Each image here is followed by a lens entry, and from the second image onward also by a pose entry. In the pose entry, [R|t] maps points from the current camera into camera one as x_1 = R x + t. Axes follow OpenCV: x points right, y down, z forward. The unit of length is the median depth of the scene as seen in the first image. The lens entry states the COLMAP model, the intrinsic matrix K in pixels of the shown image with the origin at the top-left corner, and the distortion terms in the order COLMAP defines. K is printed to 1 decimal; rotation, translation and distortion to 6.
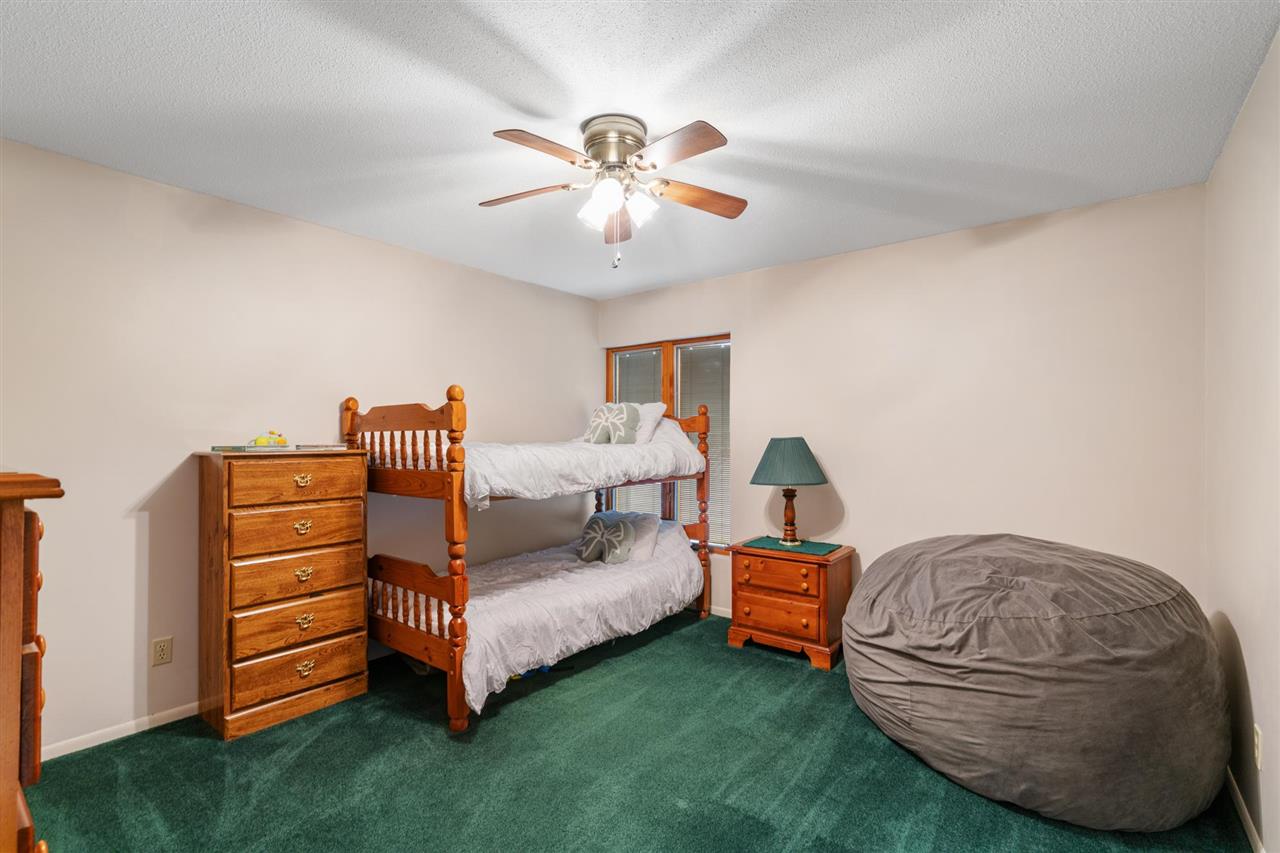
lens RADIAL K [[572.9, 0, 639.5], [0, 572.9, 429.6], [0, 0, 1]] dist [-0.000038, 0.000037]
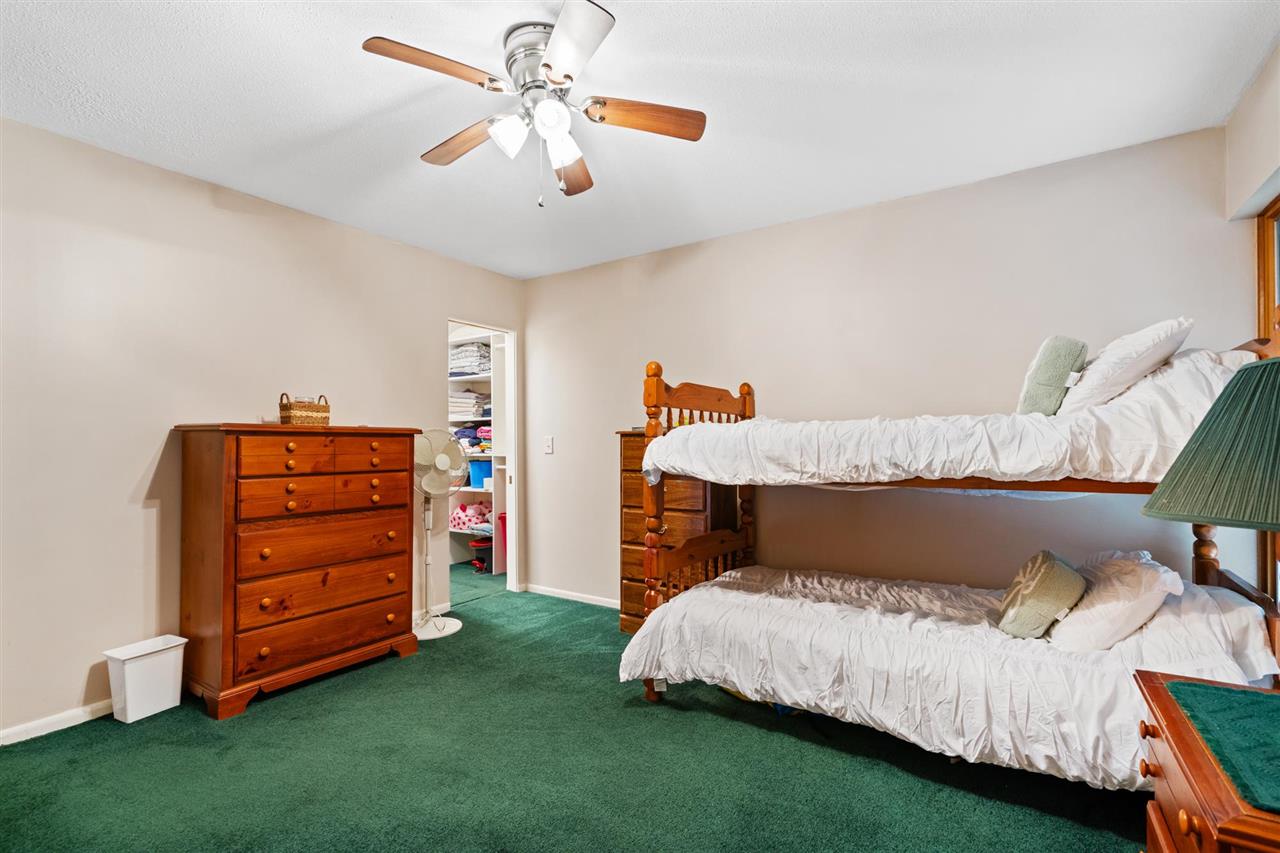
lens RADIAL K [[572.9, 0, 639.5], [0, 572.9, 429.6], [0, 0, 1]] dist [-0.000038, 0.000037]
pose [[0.070193, -0.027932, -0.997142, 0.621289], [0.026366, 0.999311, -0.026137, 0.059334], [0.997185, -0.024456, 0.070881, 0.795844]]
